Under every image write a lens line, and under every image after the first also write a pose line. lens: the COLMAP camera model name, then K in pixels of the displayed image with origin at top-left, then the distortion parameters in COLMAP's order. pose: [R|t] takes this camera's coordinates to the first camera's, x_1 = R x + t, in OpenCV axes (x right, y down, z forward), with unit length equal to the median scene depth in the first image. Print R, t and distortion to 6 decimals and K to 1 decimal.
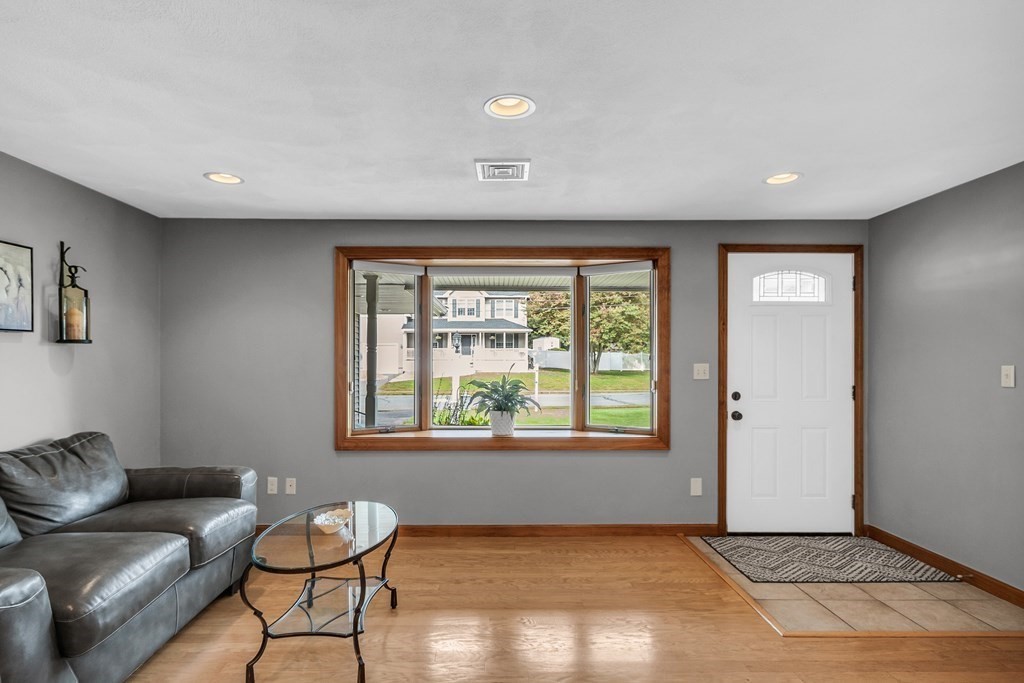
lens RADIAL K [[531.1, 0, 498.1], [0, 531.1, 355.4], [0, 0, 1]] dist [0.001131, 0.000662]
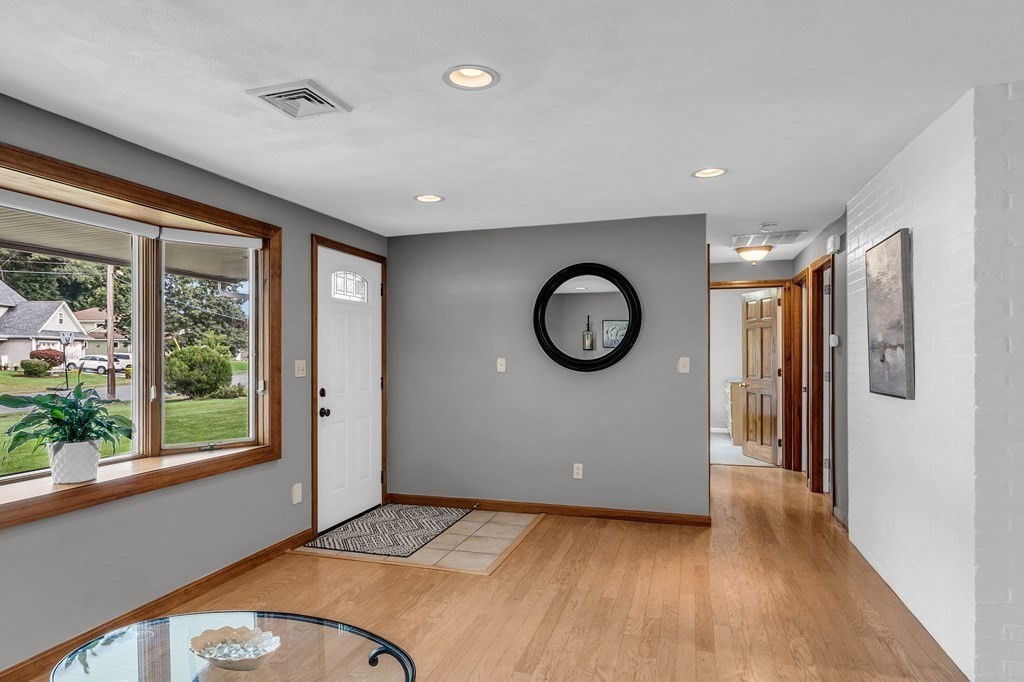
lens RADIAL K [[614.4, 0, 483.3], [0, 614.4, 358.9], [0, 0, 1]] dist [-0.001573, 0.000353]
pose [[0.315888, -0.009610, 0.948748, -0.536285], [0.000248, 0.999950, 0.010046, 0.002870], [-0.948796, -0.002939, 0.315875, 0.359869]]
